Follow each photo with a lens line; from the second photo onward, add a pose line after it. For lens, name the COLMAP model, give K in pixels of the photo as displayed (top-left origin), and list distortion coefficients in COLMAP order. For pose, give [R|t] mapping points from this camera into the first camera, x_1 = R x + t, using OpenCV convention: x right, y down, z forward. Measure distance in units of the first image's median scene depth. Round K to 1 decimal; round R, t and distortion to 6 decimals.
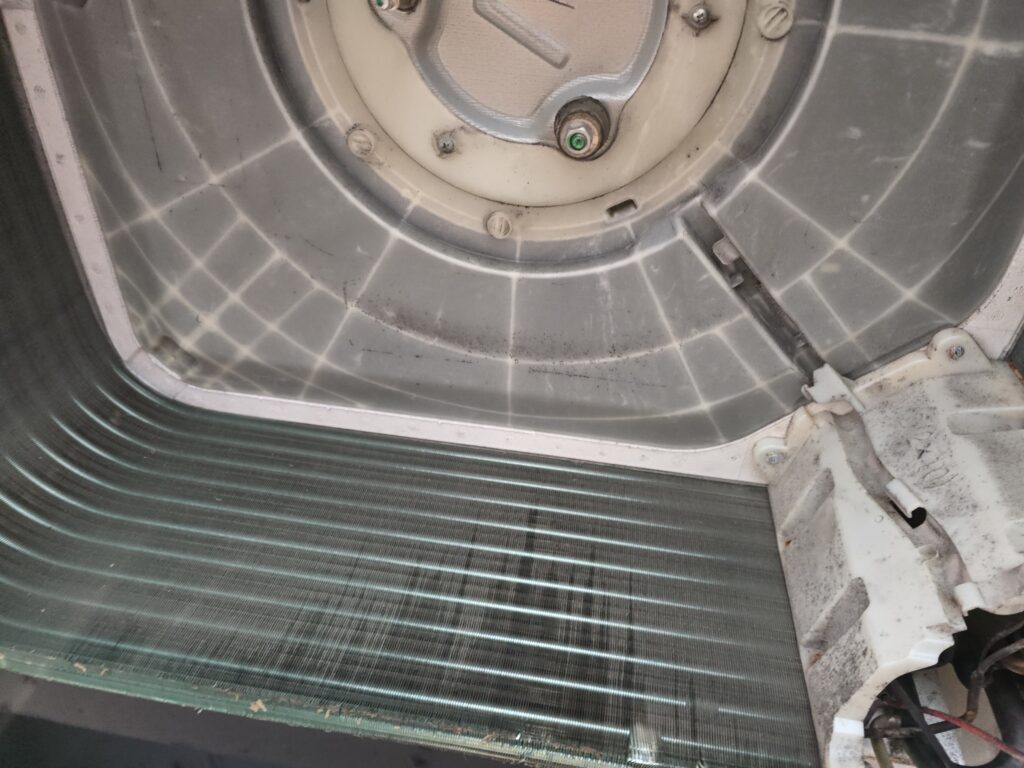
lens RADIAL K [[686.3, 0, 507.9], [0, 686.3, 380.9], [0, 0, 1]] dist [-0.002875, -0.021132]
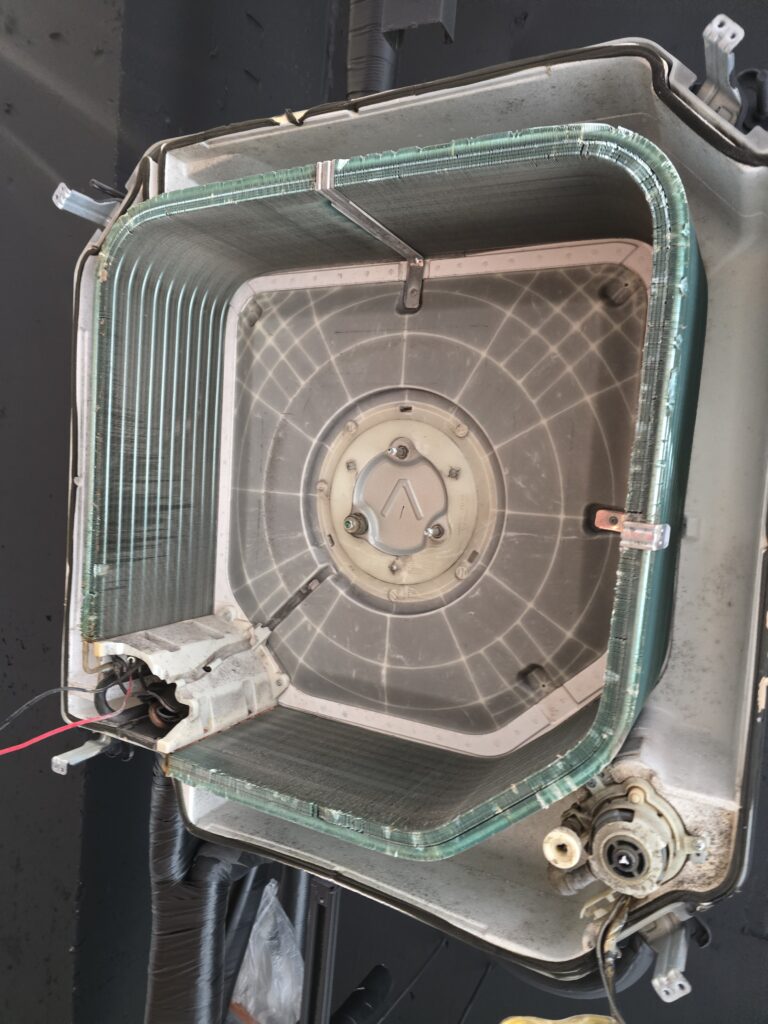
lens RADIAL K [[686.3, 0, 383.5], [0, 686.3, 514.3], [0, 0, 1]] dist [-0.002875, -0.021132]
pose [[0.048177, 0.979712, 0.194535, -0.357111], [-0.989824, 0.072936, -0.122184, -0.150164], [-0.133894, -0.186669, 0.973256, -1.245913]]
